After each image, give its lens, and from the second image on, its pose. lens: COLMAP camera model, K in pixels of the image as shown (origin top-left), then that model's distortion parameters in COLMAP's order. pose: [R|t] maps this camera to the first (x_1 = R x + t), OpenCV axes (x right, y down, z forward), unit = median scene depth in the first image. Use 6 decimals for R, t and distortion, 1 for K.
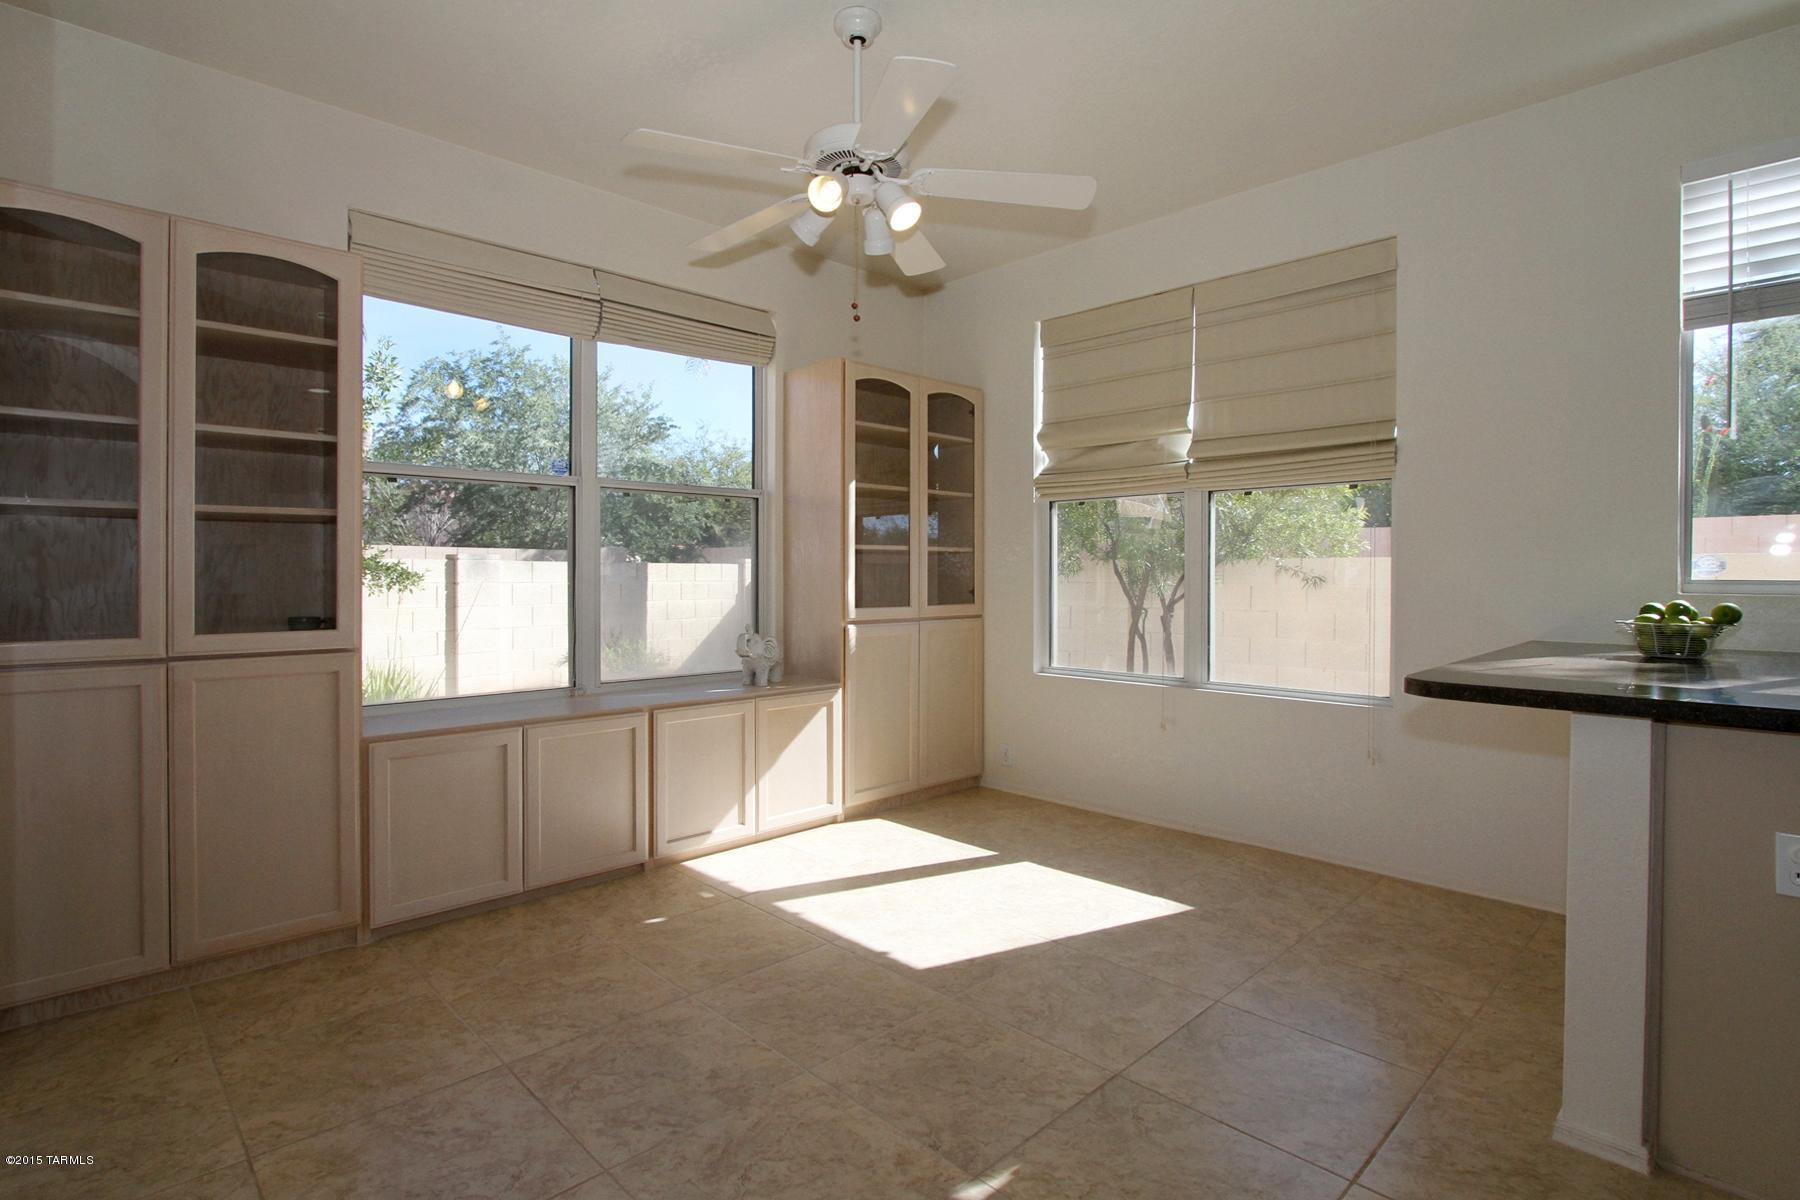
lens RADIAL K [[885.6, 0, 899.4], [0, 885.6, 602.9], [0, 0, 1]] dist [-0.022124, 0.001295]
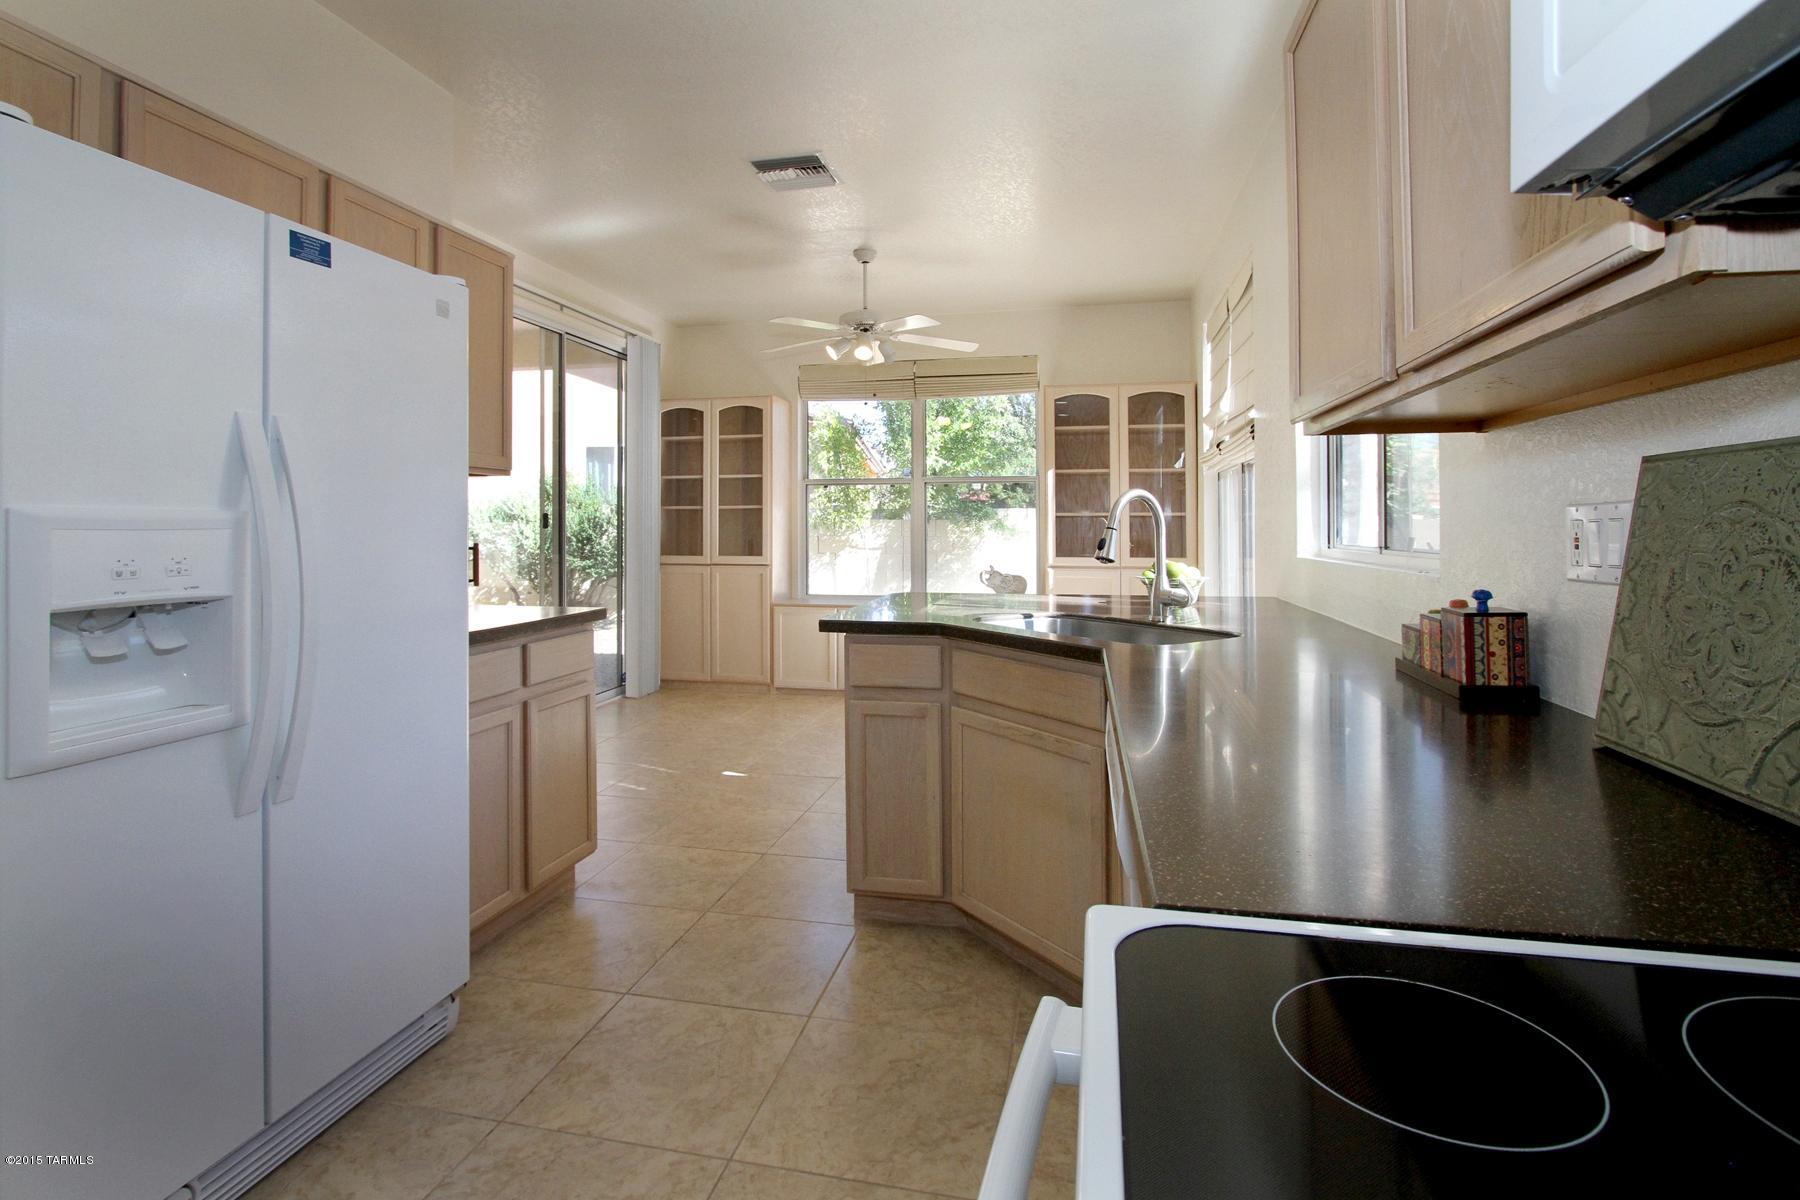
lens RADIAL K [[885.6, 0, 905.7], [0, 885.6, 521.3], [0, 0, 1]] dist [-0.022124, 0.001295]
pose [[0.557038, -0.005423, -0.830469, 1.230897], [-0.026189, 0.999367, -0.024092, -0.012986], [0.830074, 0.035170, 0.556543, -0.005024]]
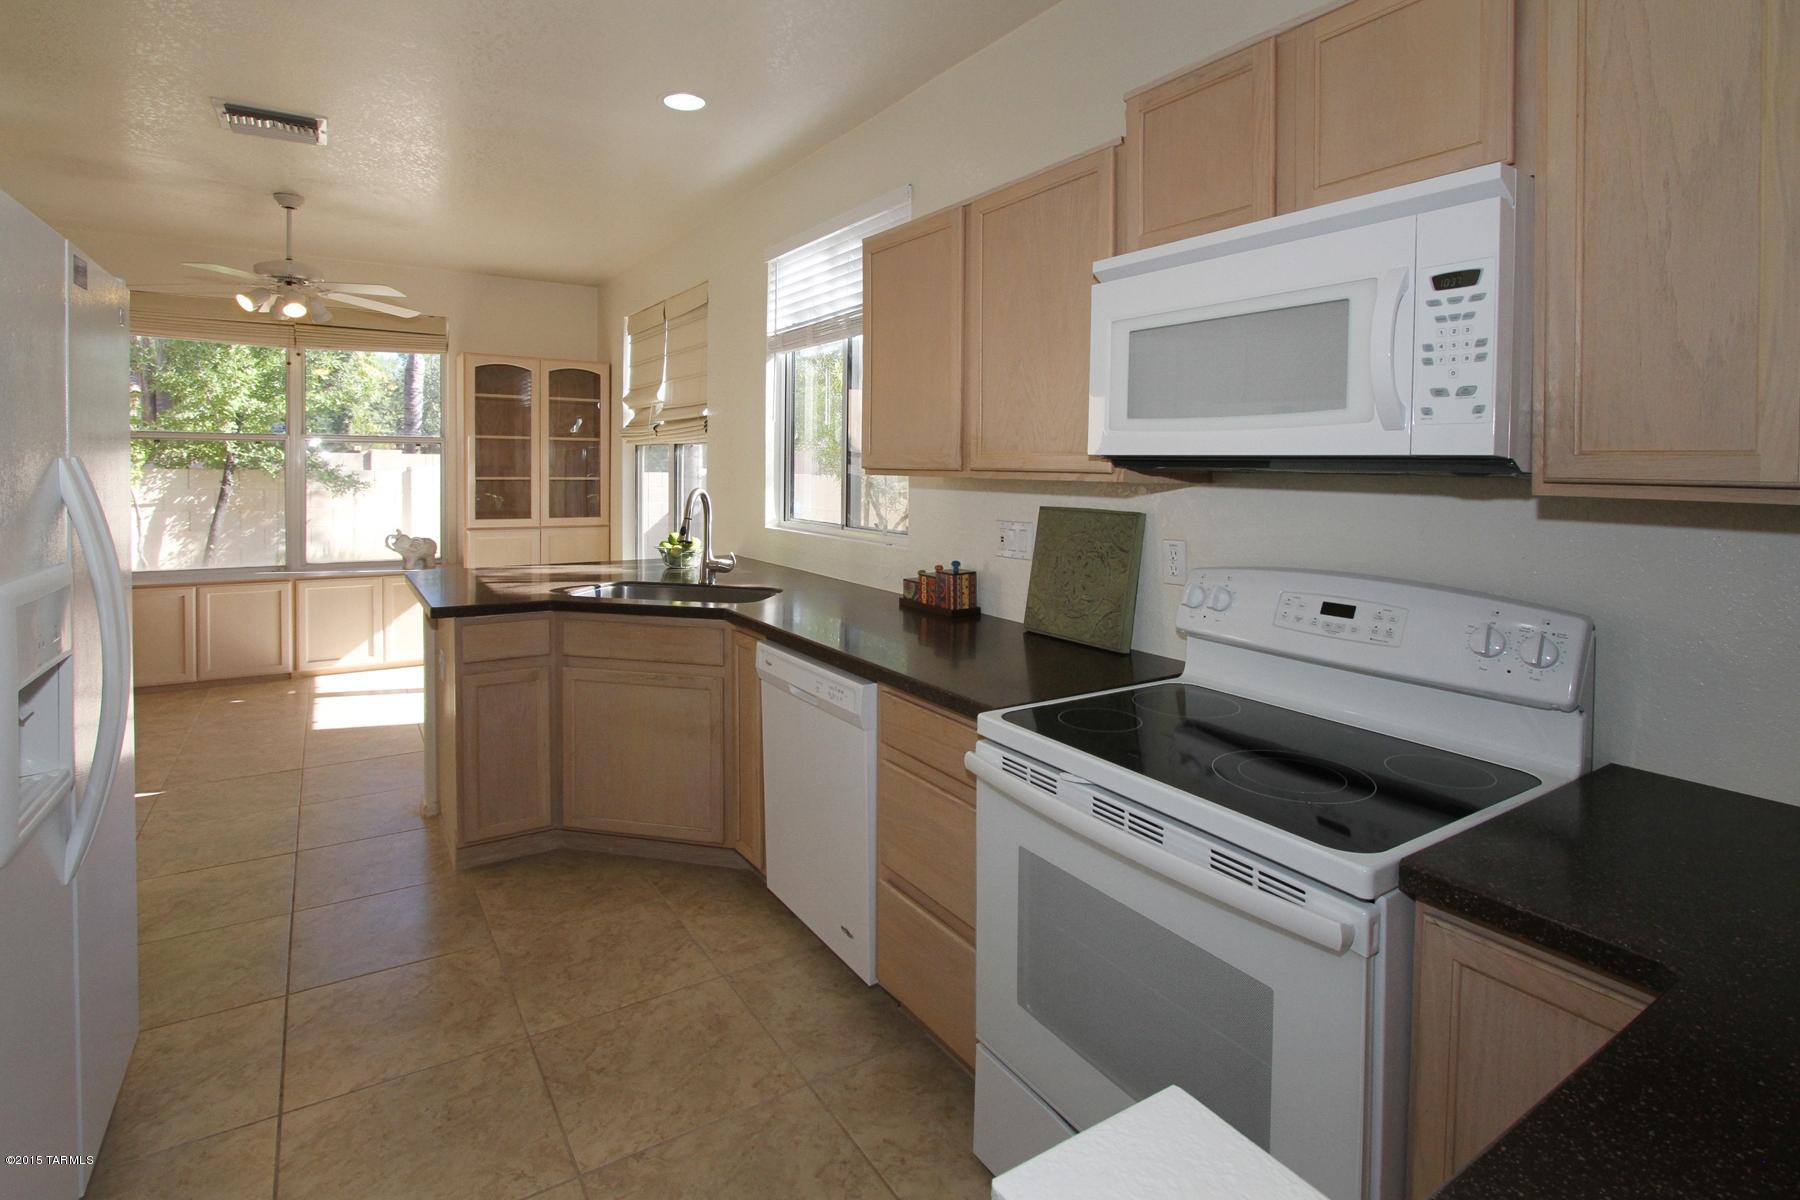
lens RADIAL K [[885.6, 0, 897.9], [0, 885.6, 484.4], [0, 0, 1]] dist [-0.022124, 0.001295]
pose [[0.980593, 0.014555, -0.195515, 1.141846], [-0.016525, 0.999828, -0.008448, -0.063335], [0.195358, 0.011515, 0.980664, -0.385354]]
